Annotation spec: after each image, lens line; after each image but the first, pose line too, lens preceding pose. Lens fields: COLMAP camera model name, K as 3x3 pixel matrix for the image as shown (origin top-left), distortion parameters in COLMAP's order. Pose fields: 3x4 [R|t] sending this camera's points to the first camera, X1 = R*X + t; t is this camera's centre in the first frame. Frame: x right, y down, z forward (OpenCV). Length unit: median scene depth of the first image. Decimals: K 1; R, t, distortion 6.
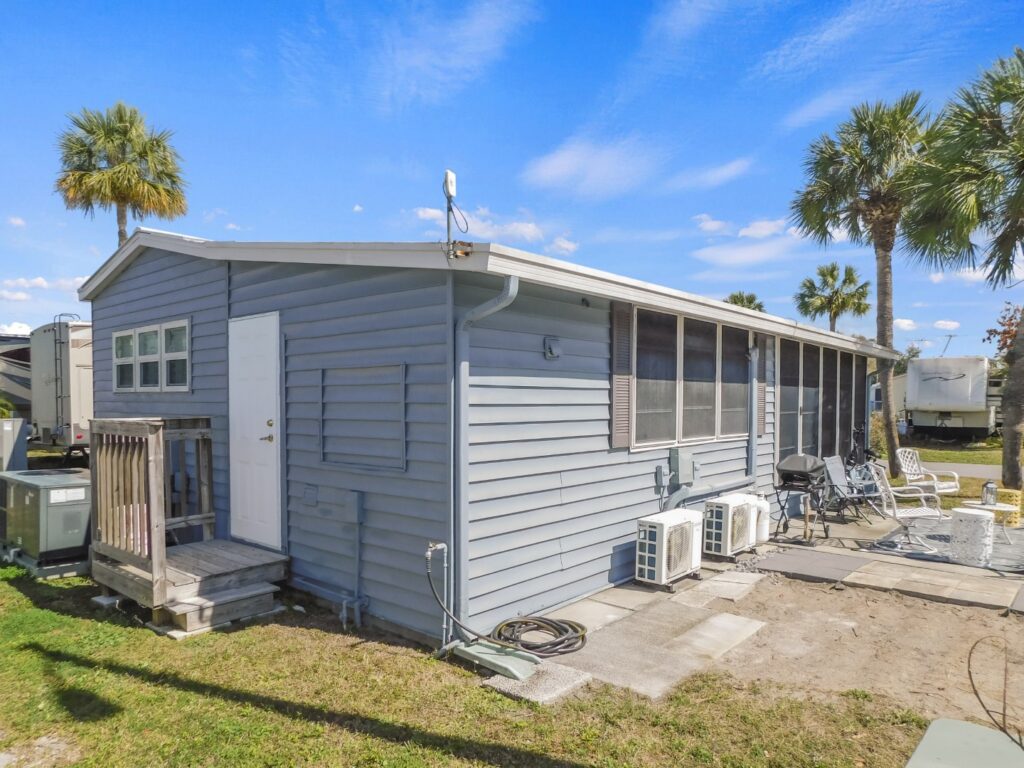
lens RADIAL K [[693.3, 0, 511.9], [0, 693.3, 420.5], [0, 0, 1]] dist [-0.051996, 0.033279]
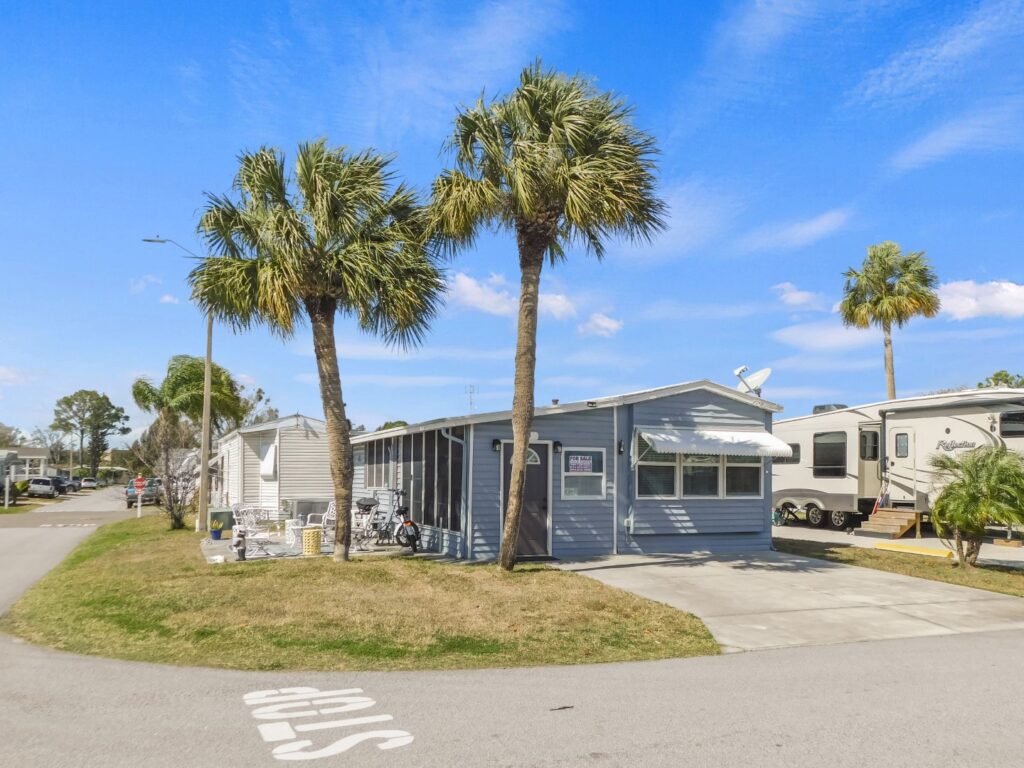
lens RADIAL K [[860.5, 0, 516.8], [0, 860.5, 434.3], [0, 0, 1]] dist [0.007891, 0.012762]
pose [[-0.455630, -0.053307, -0.888572, 2.958058], [-0.035106, 0.998505, -0.041901, -0.055373], [0.889477, 0.012103, -0.456820, 3.022404]]
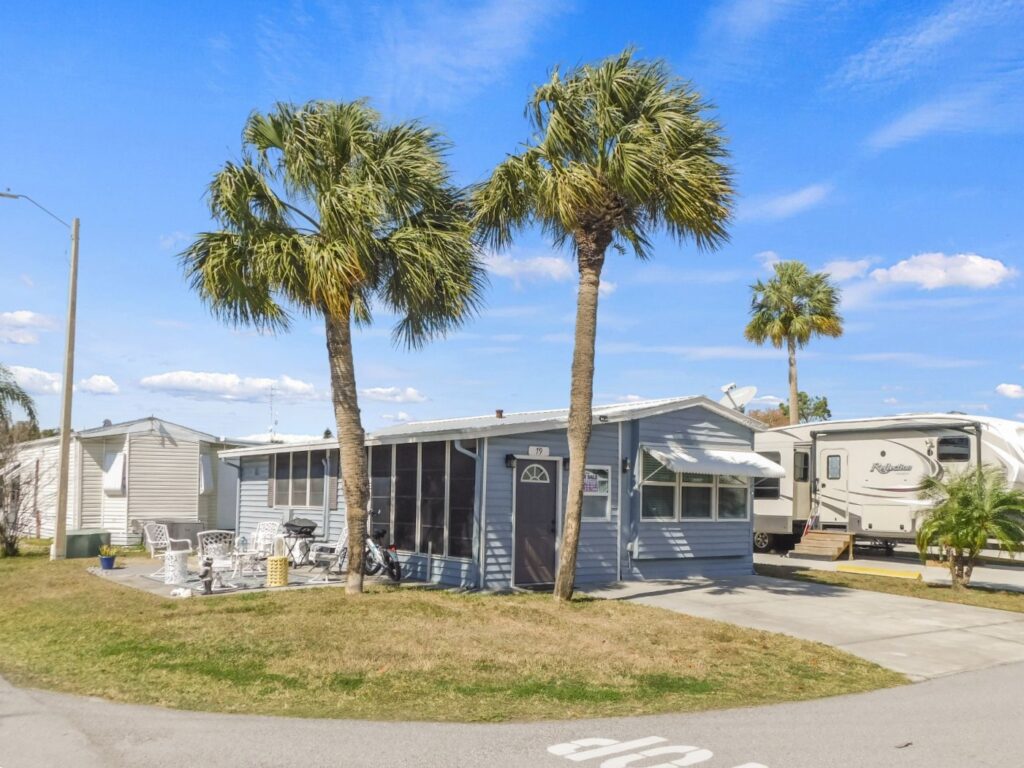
lens RADIAL K [[955.5, 0, 513.1], [0, 955.5, 445.5], [0, 0, 1]] dist [0.004104, -0.004292]
pose [[-0.217811, -0.061482, -0.974052, 3.172271], [-0.045755, 0.997560, -0.052735, -0.037204], [0.974918, 0.033082, -0.220093, 2.425531]]
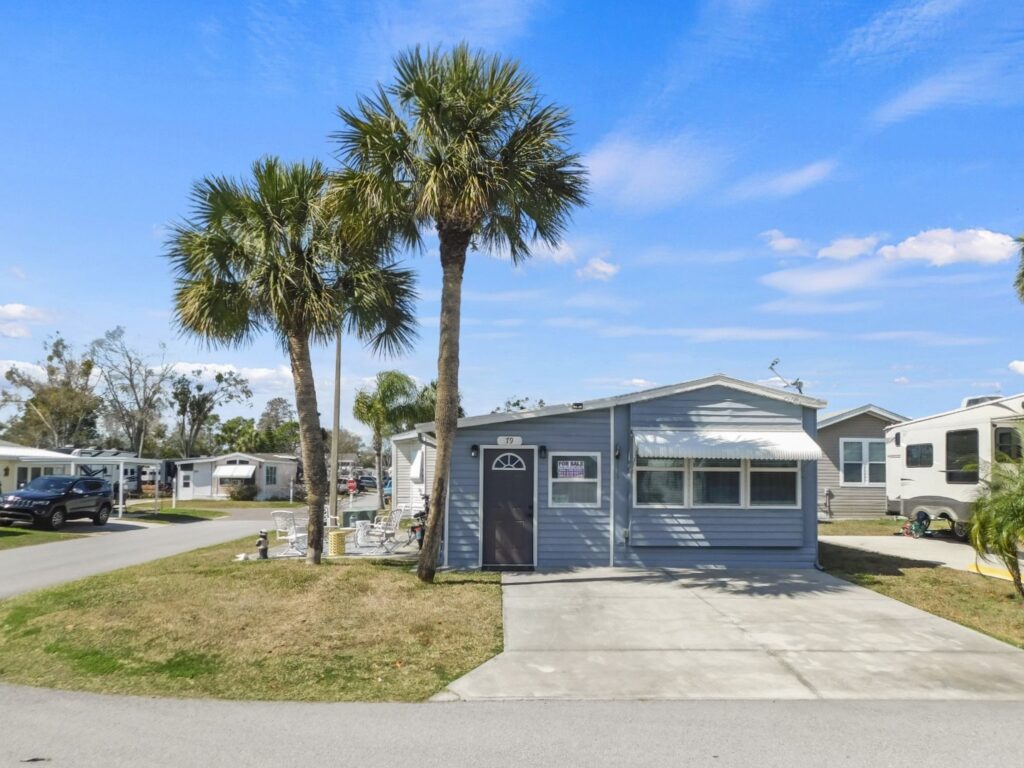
lens RADIAL K [[789.2, 0, 516.0], [0, 789.2, 430.6], [0, 0, 1]] dist [0.002840, 0.012237]
pose [[-0.737260, -0.049215, -0.673815, 2.243197], [-0.031302, 0.998760, -0.038700, -0.097803], [0.674884, -0.007440, -0.737886, 3.531967]]
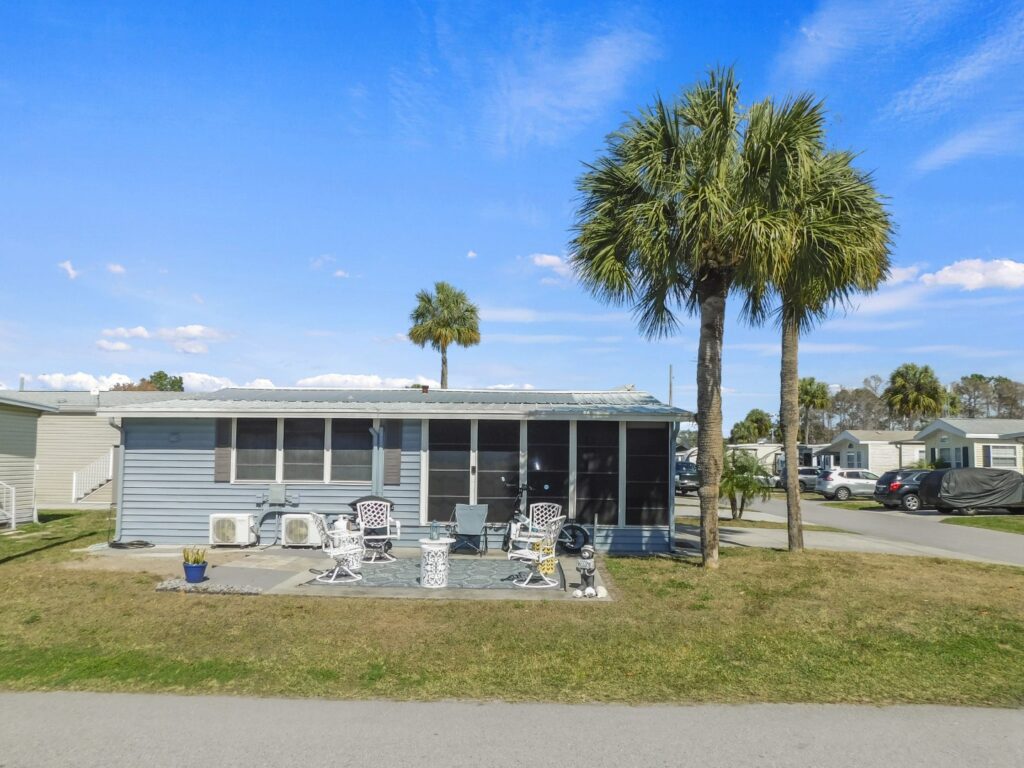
lens RADIAL K [[695.2, 0, 507.0], [0, 695.2, 423.9], [0, 0, 1]] dist [-0.054714, 0.050377]
pose [[0.629991, -0.041917, -0.775470, 2.157178], [-0.032012, 0.996292, -0.079860, 0.004261], [0.775942, 0.075135, 0.626313, 0.287395]]
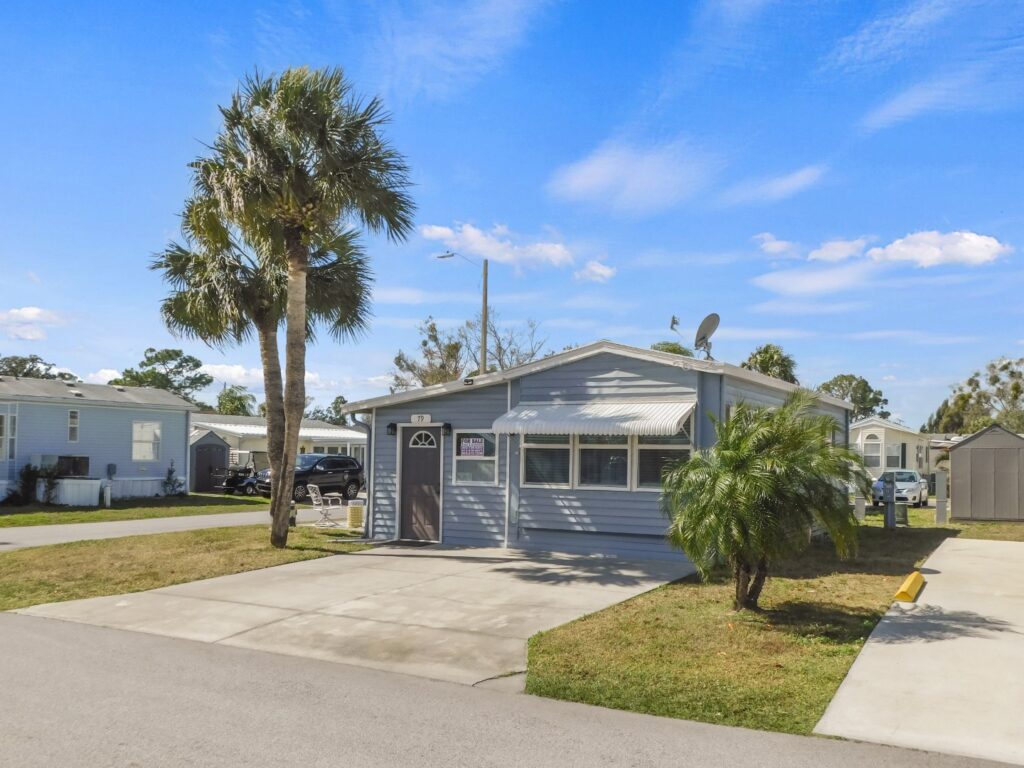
lens RADIAL K [[929.0, 0, 516.8], [0, 929.0, 447.8], [0, 0, 1]] dist [0.013170, -0.000108]
pose [[-0.981356, -0.019779, -0.191178, 1.057176], [-0.024001, 0.999516, 0.019790, -0.129008], [0.190694, 0.024010, -0.981356, 4.482007]]
